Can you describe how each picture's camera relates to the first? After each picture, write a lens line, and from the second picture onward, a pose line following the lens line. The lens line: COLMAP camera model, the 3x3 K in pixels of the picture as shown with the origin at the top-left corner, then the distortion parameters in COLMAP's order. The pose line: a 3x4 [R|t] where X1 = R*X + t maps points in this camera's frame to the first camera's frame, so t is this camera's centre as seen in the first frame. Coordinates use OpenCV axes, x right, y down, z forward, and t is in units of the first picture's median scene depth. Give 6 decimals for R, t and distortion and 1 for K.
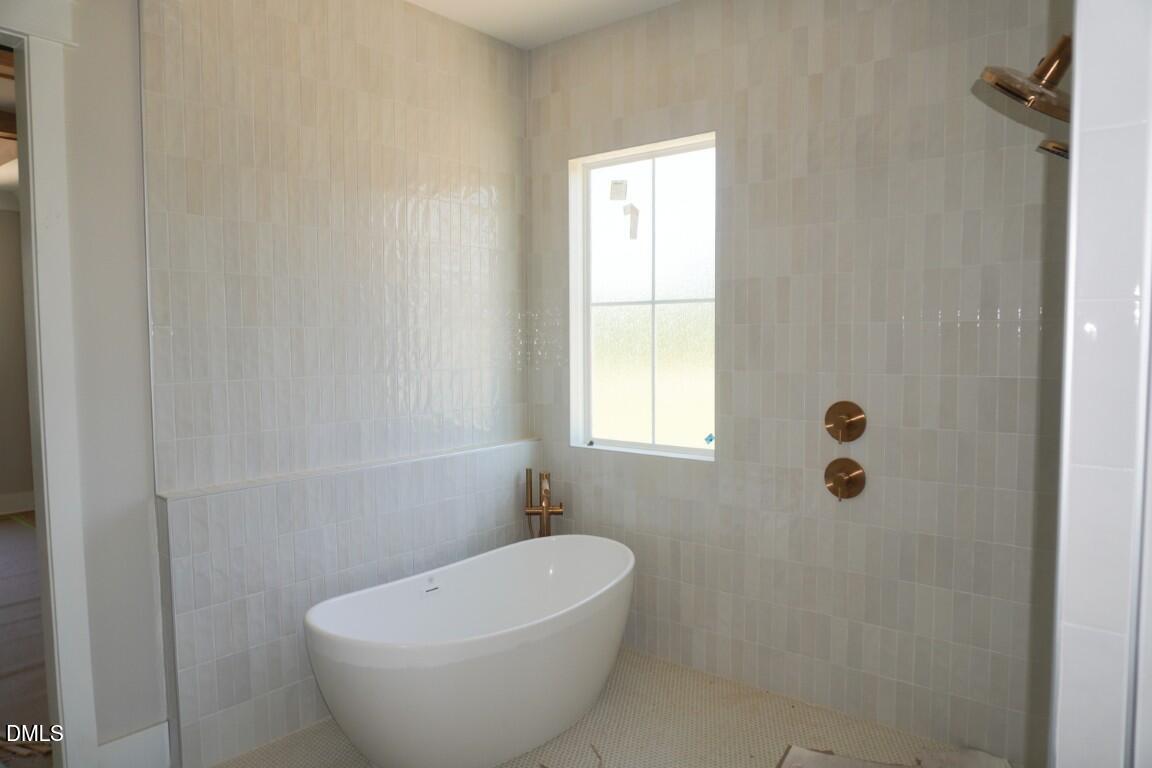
lens RADIAL K [[778.6, 0, 576.0], [0, 778.6, 384.0], [0, 0, 1]] dist [-0.001812, 0.001127]
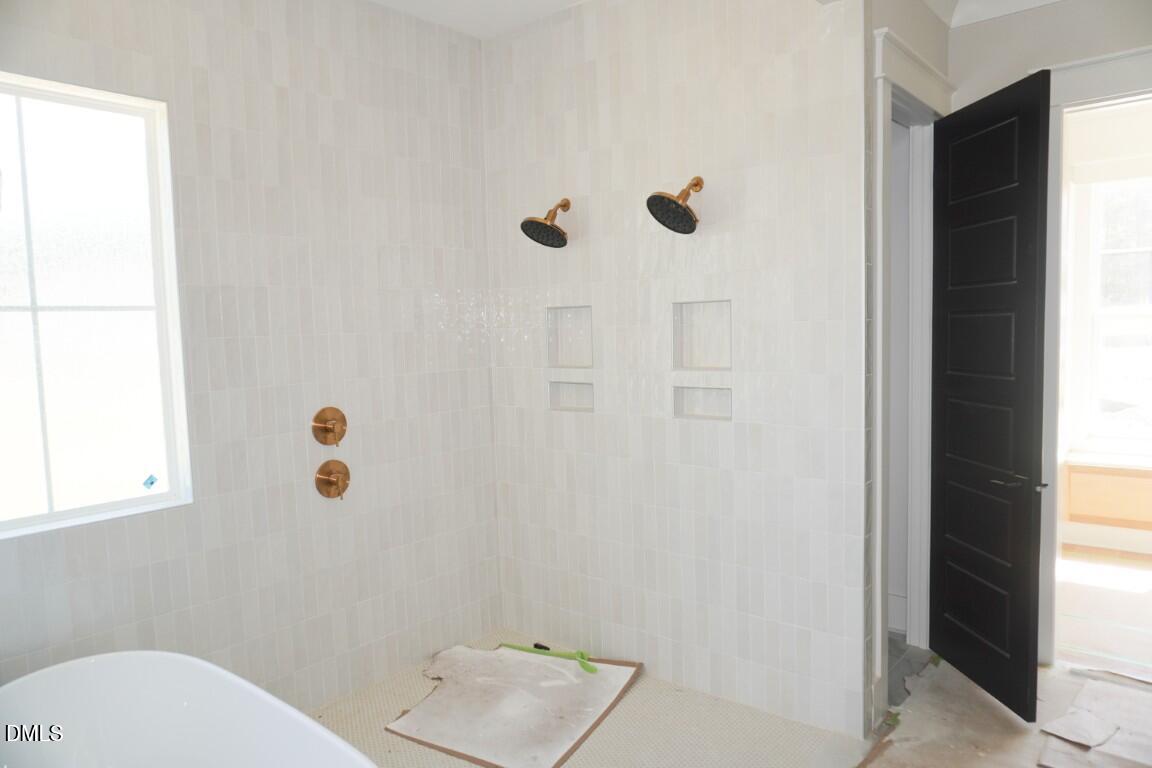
lens RADIAL K [[778.6, 0, 576.0], [0, 778.6, 384.0], [0, 0, 1]] dist [-0.001812, 0.001127]
pose [[0.030045, -0.074819, 0.996744, -0.673017], [0.088418, 0.993484, 0.071910, -0.053668], [-0.995630, 0.085970, 0.036464, 0.591162]]
